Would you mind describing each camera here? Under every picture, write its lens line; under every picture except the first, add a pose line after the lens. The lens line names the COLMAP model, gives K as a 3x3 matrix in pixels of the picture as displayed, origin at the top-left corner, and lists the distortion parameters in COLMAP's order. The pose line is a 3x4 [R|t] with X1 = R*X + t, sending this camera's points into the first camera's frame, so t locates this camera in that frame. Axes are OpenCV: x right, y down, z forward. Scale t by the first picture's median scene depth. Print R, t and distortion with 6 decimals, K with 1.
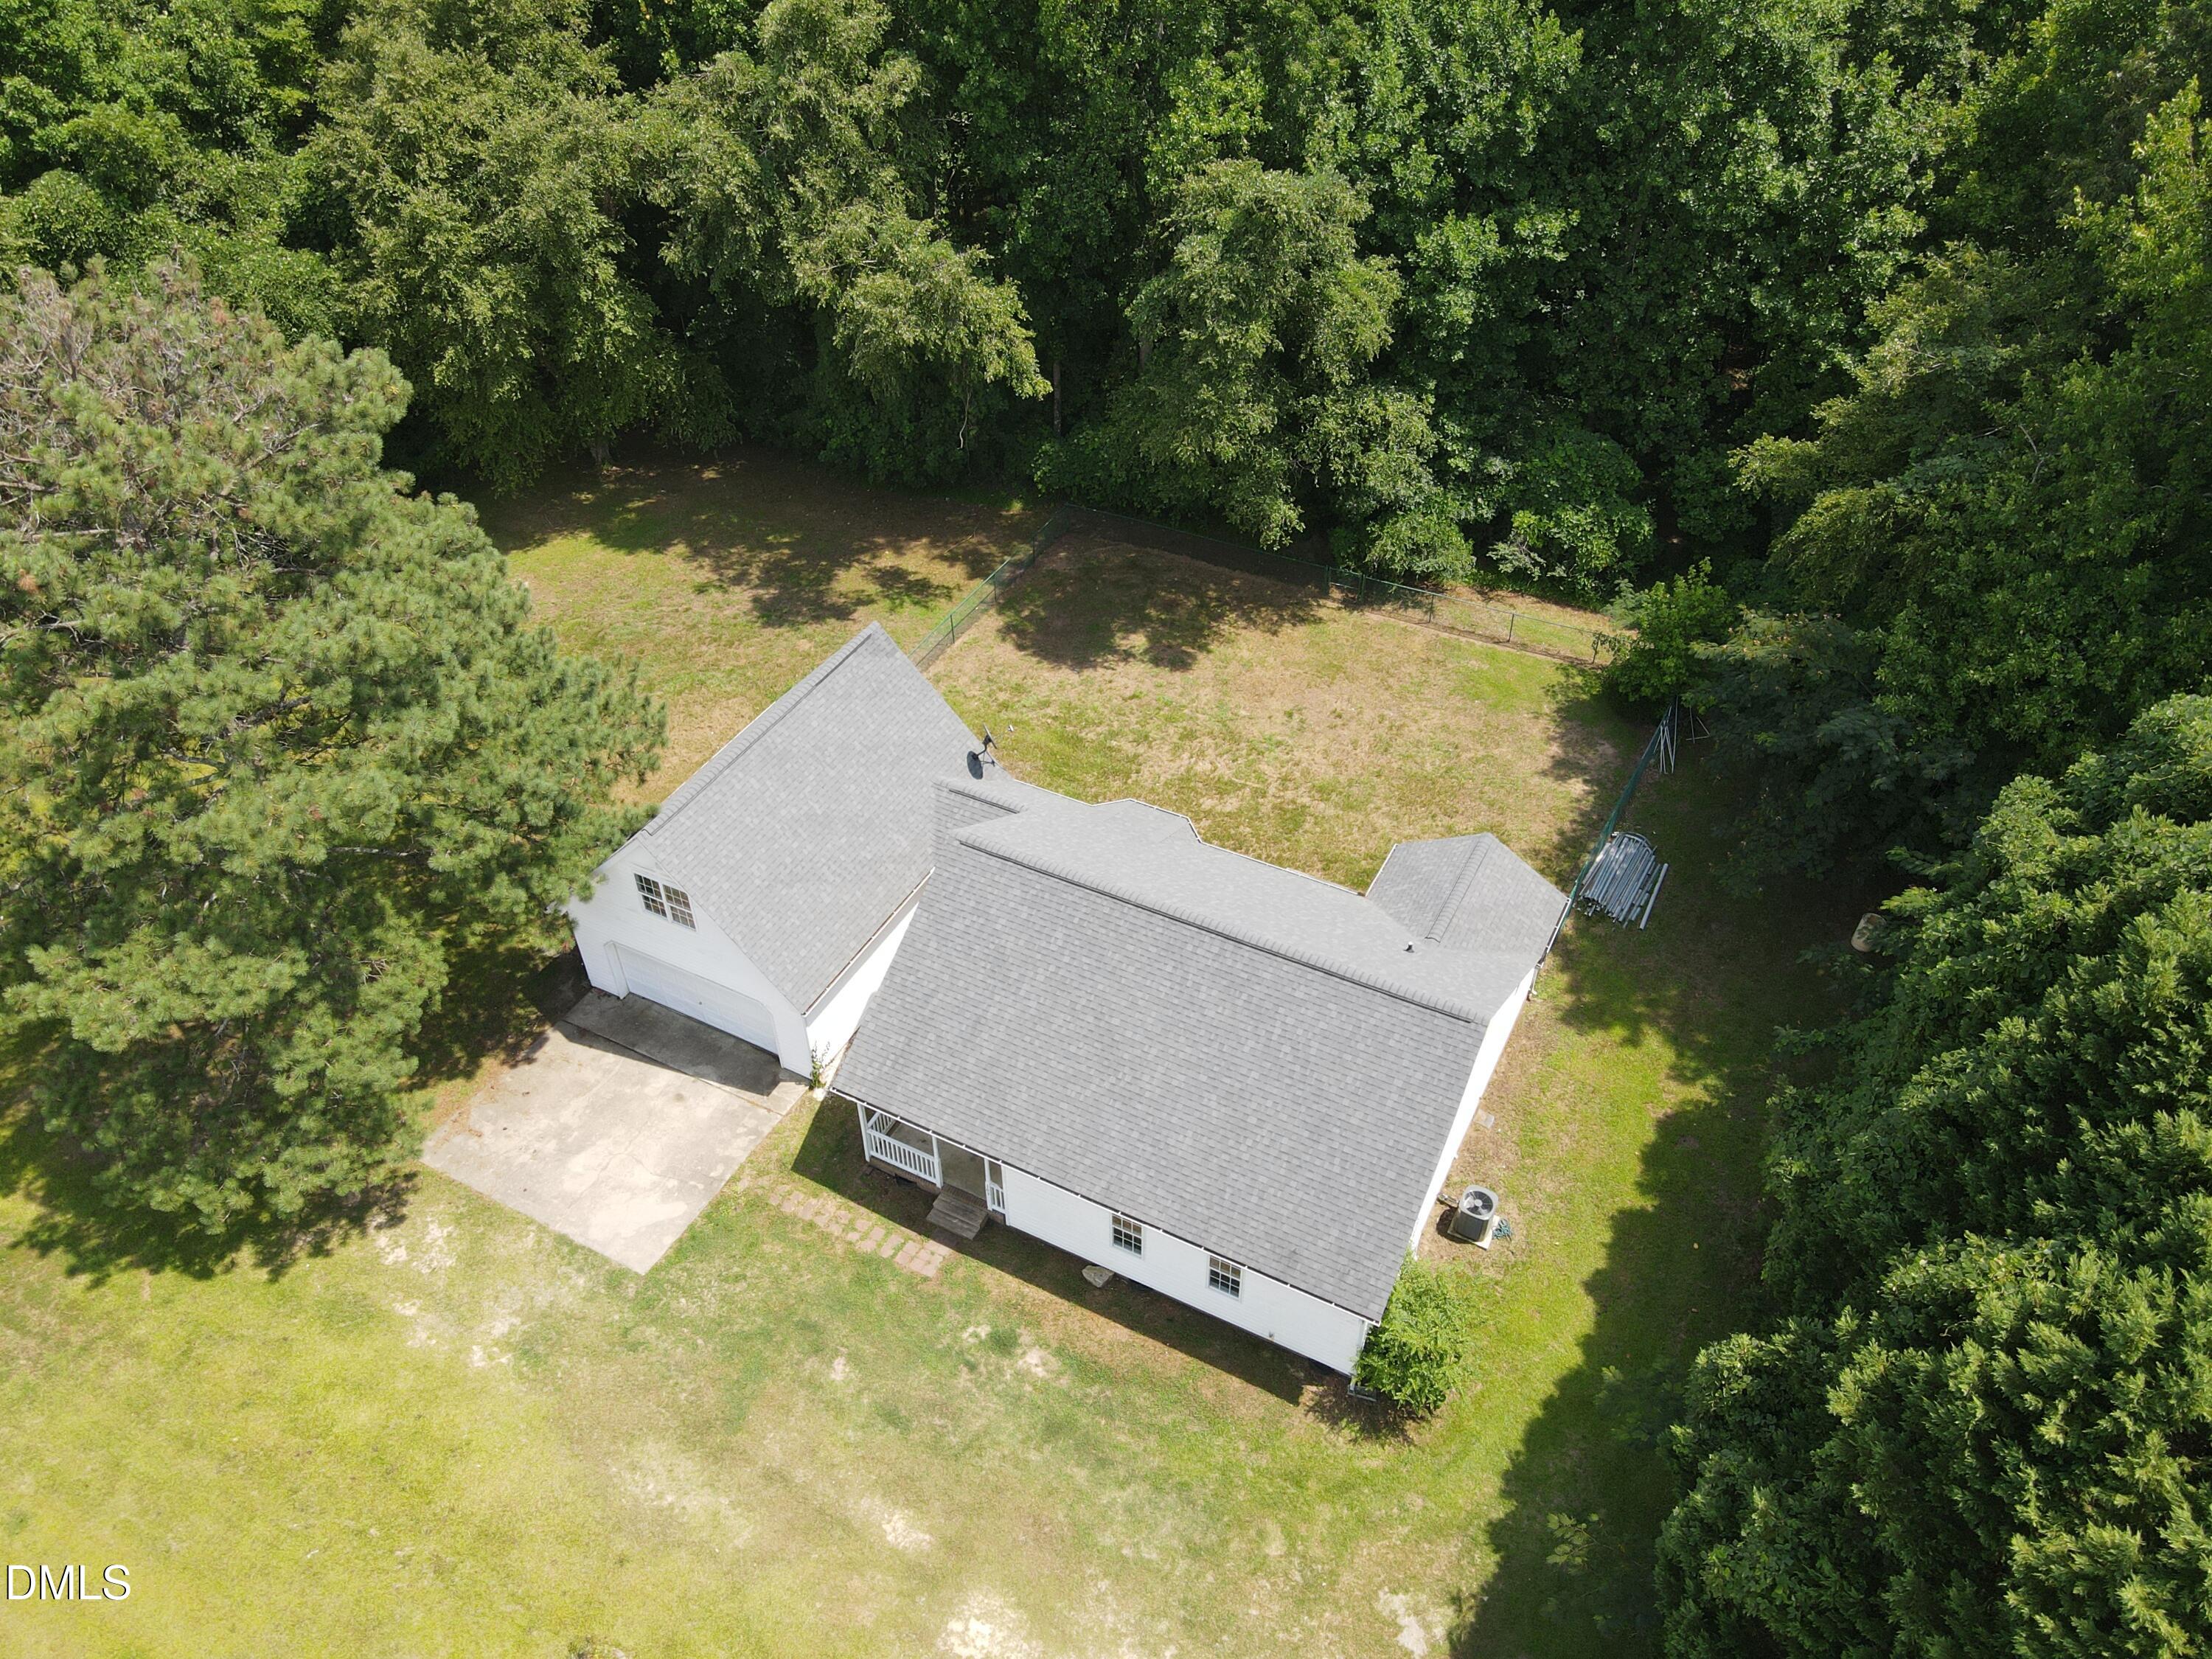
lens RADIAL K [[1627.8, 0, 1106.0], [0, 1627.8, 829.5], [0, 0, 1]] dist [-0.005185, 0.052886]
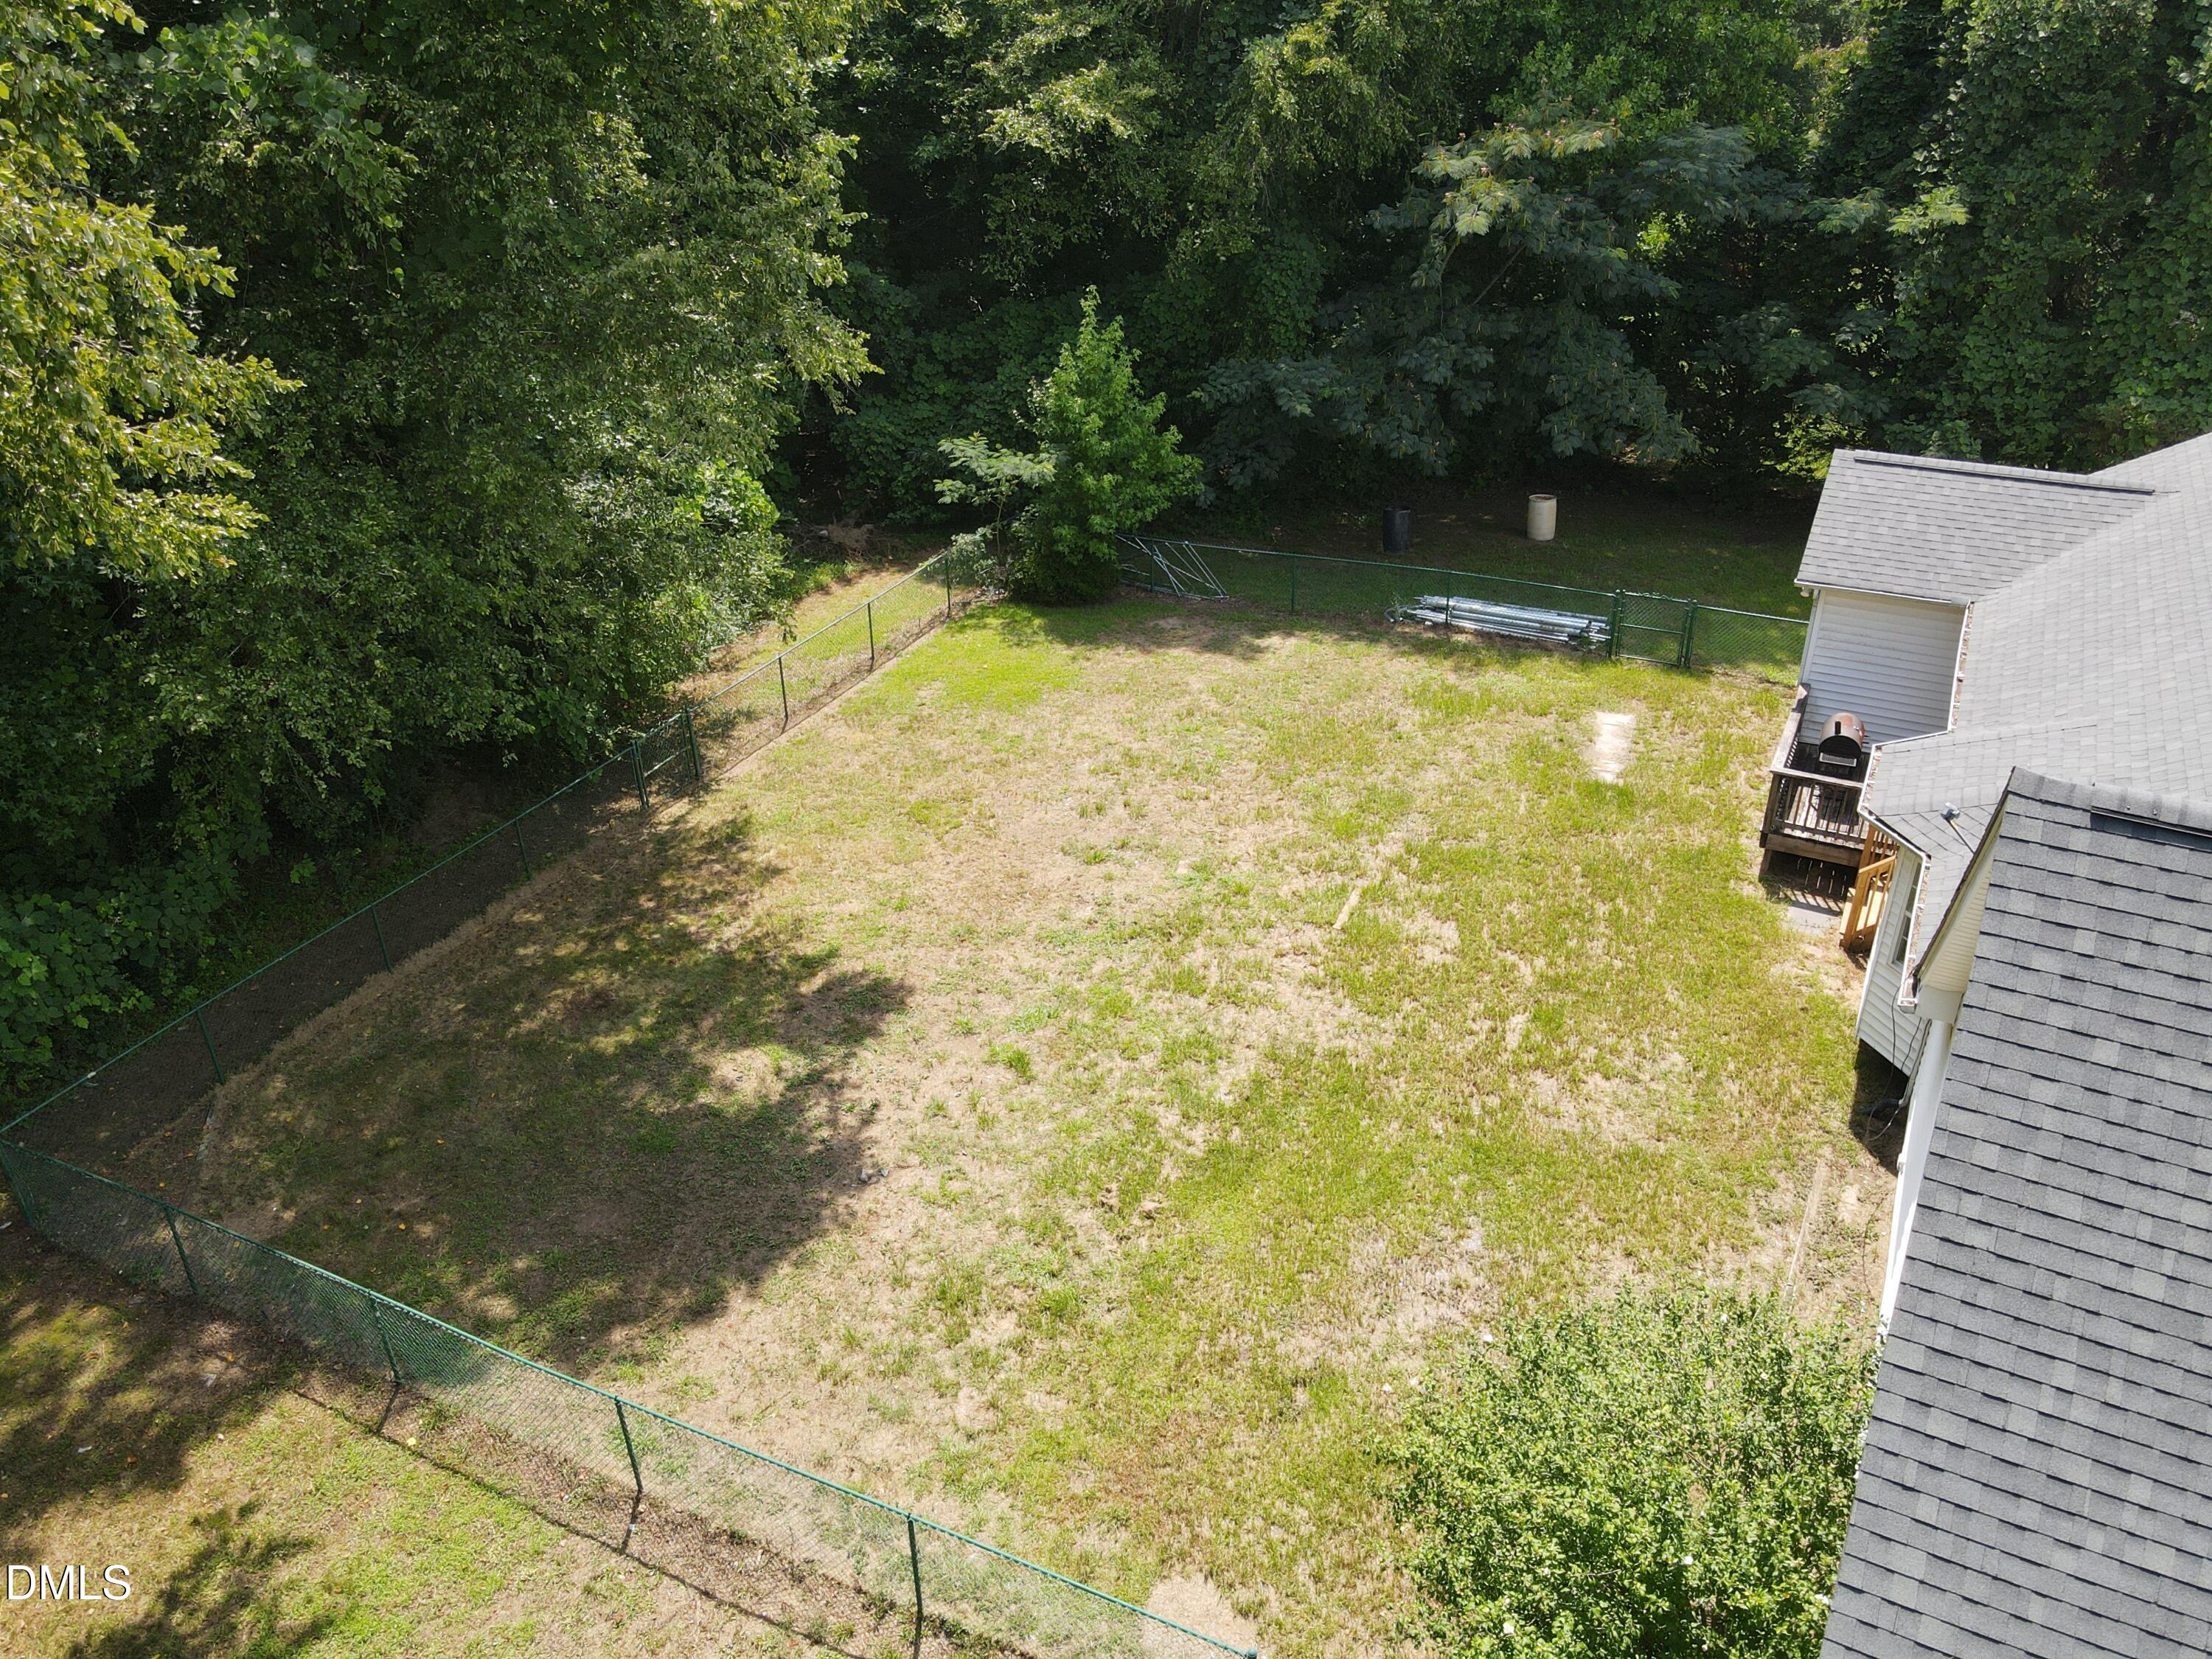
lens RADIAL K [[1627.8, 0, 1106.0], [0, 1627.8, 829.5], [0, 0, 1]] dist [-0.005185, 0.052886]
pose [[-0.009510, -0.489202, 0.872119, -0.279908], [0.657775, 0.653839, 0.373933, -0.240155], [-0.753154, 0.577214, 0.315567, 0.817724]]
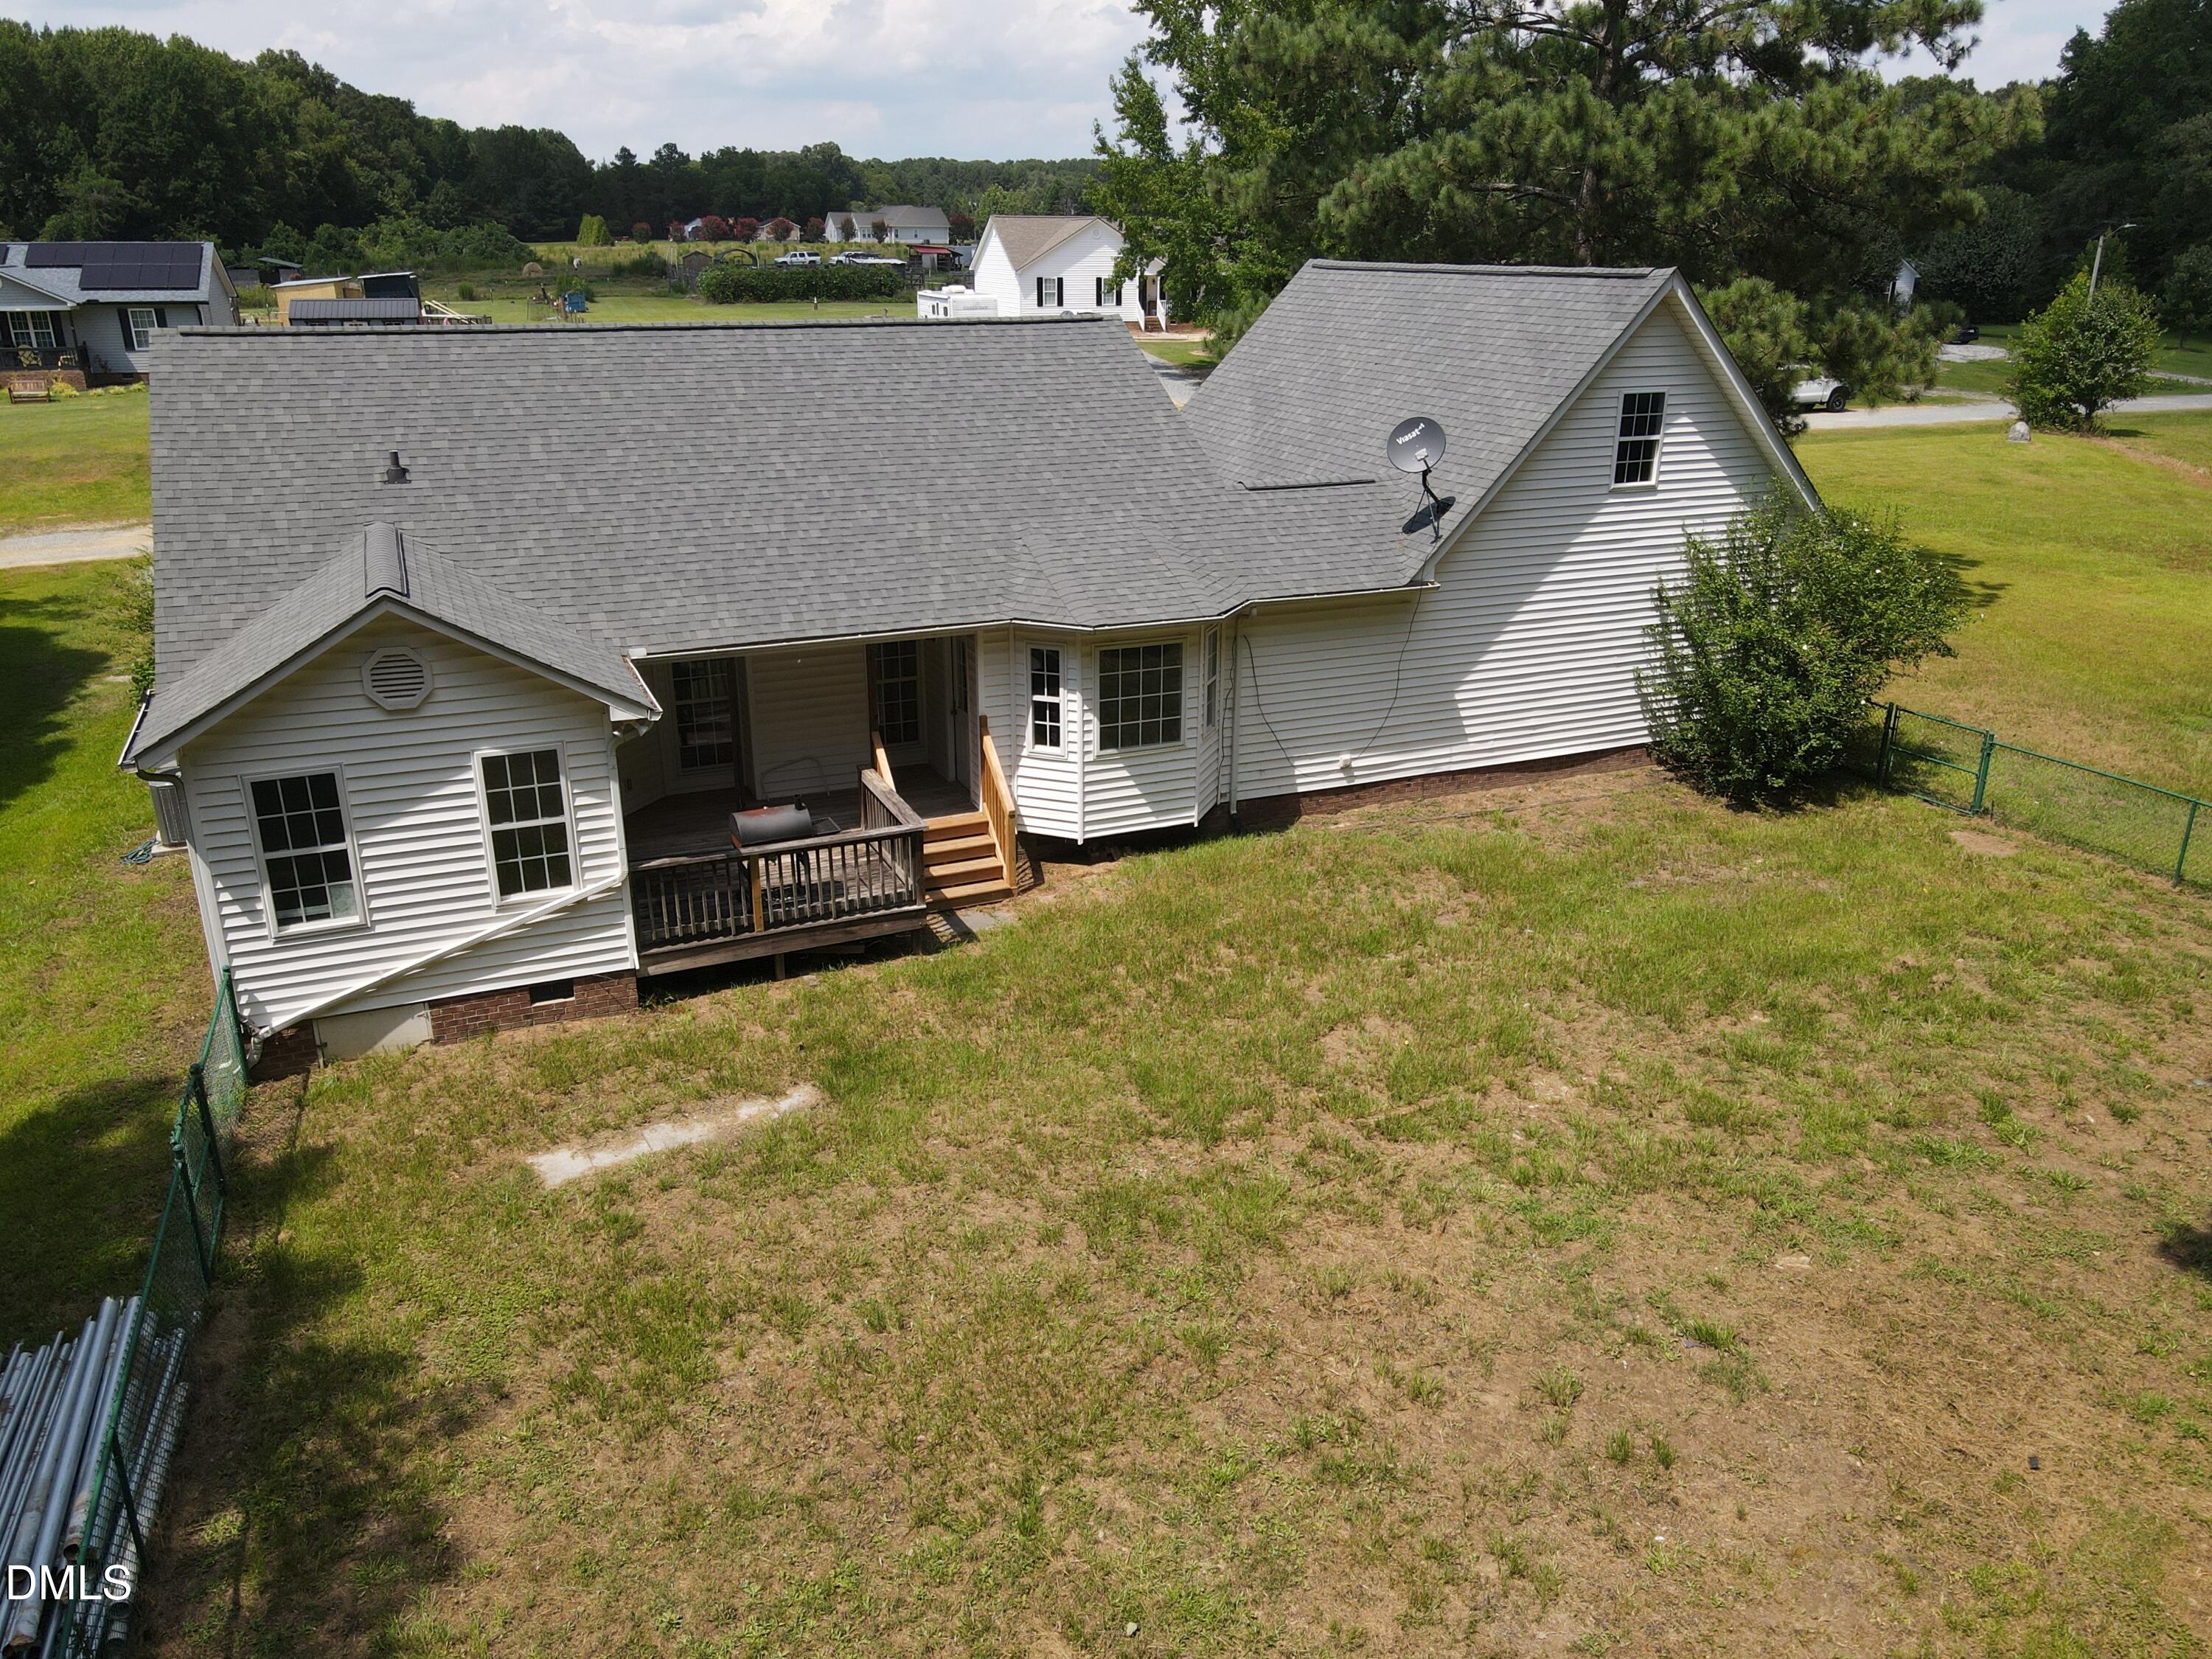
lens RADIAL K [[1627.8, 0, 1106.0], [0, 1627.8, 829.5], [0, 0, 1]] dist [-0.005185, 0.052886]
pose [[-0.626884, 0.265382, -0.732522, 0.318395], [-0.507123, 0.574782, 0.642225, -0.217842], [0.591475, 0.774079, -0.225740, 0.911370]]
